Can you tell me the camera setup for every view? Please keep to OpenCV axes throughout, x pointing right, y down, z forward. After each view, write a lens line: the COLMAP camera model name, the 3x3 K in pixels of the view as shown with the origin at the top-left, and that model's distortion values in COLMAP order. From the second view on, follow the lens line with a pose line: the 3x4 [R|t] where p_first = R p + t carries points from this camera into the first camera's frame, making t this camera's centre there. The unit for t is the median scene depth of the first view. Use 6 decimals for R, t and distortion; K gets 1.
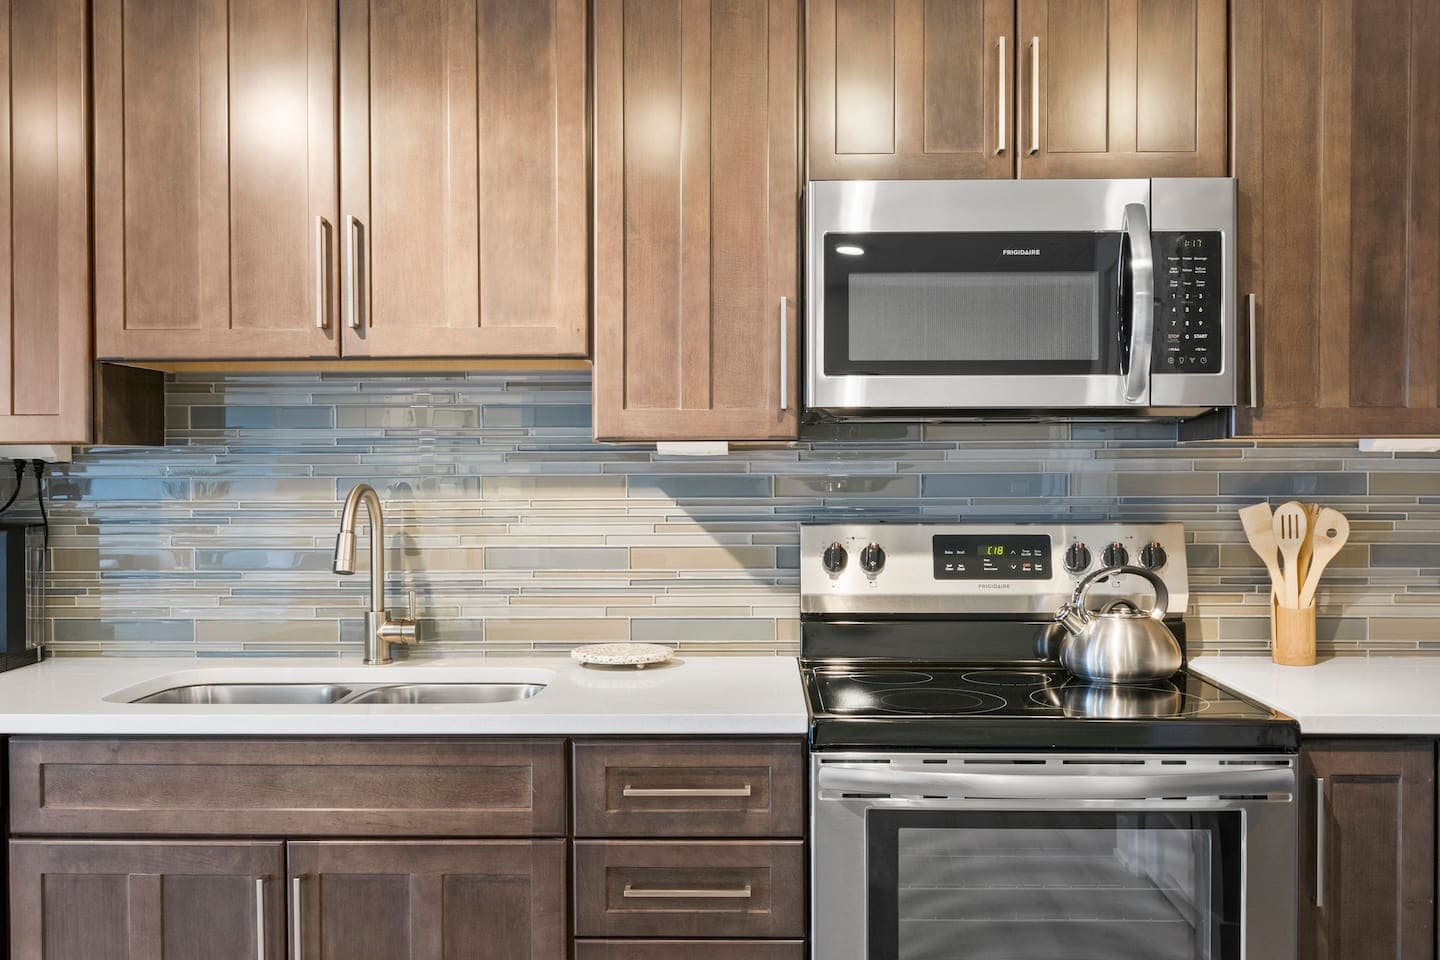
lens RADIAL K [[1382.2, 0, 720.0], [0, 1382.2, 480.0], [0, 0, 1]] dist [0.000107, -0.012424]
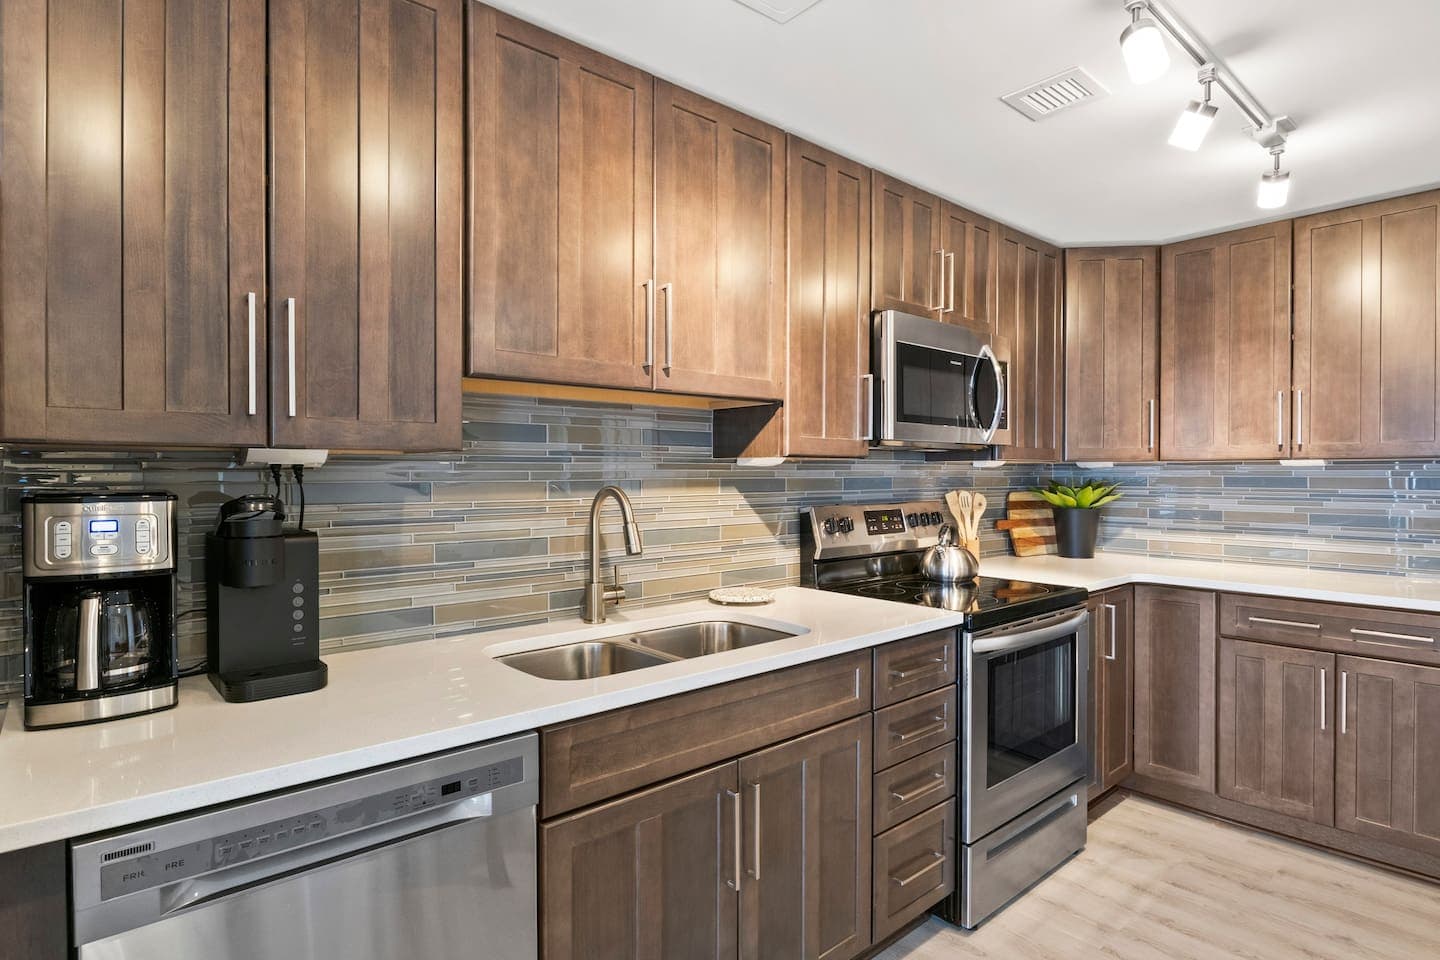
lens RADIAL K [[758.0, 0, 712.2], [0, 758.0, 476.7], [0, 0, 1]] dist [0.001093, -0.001147]
pose [[0.737284, -0.000418, 0.675583, -0.717978], [0.005627, 0.999969, -0.005523, -0.001279], [-0.675560, 0.007874, 0.737263, 0.428958]]
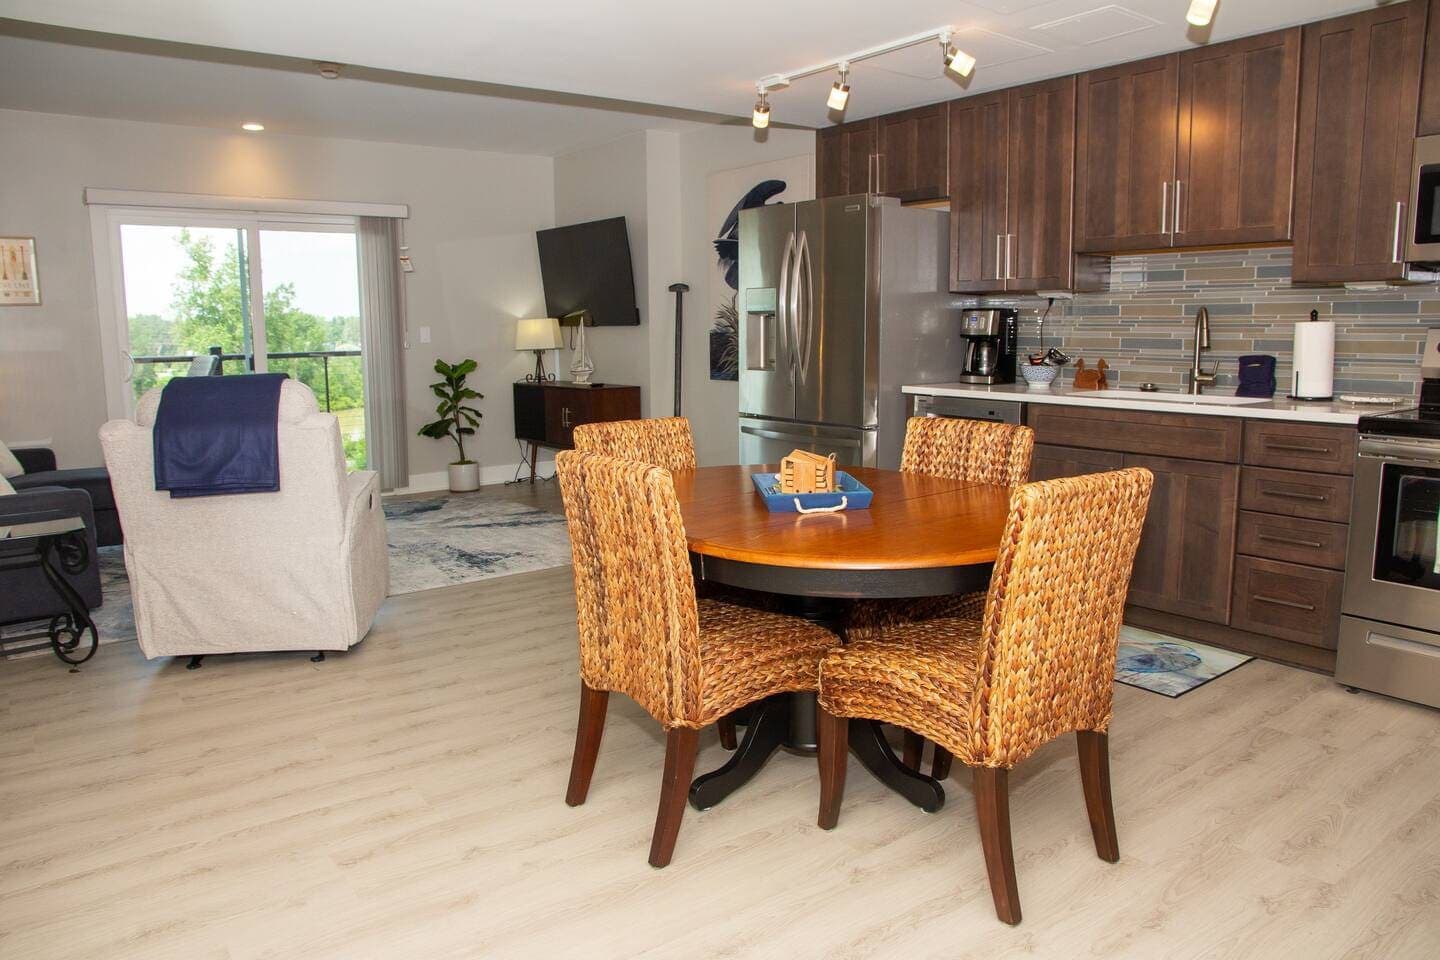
lens RADIAL K [[996.1, 0, 724.6], [0, 996.1, 456.8], [0, 0, 1]] dist [-0.062613, -0.001069]
pose [[0.635043, 0.103329, -0.765535, 0.488945], [-0.007819, 0.991822, 0.127386, 0.048184], [0.772437, -0.074910, 0.630658, -0.539670]]
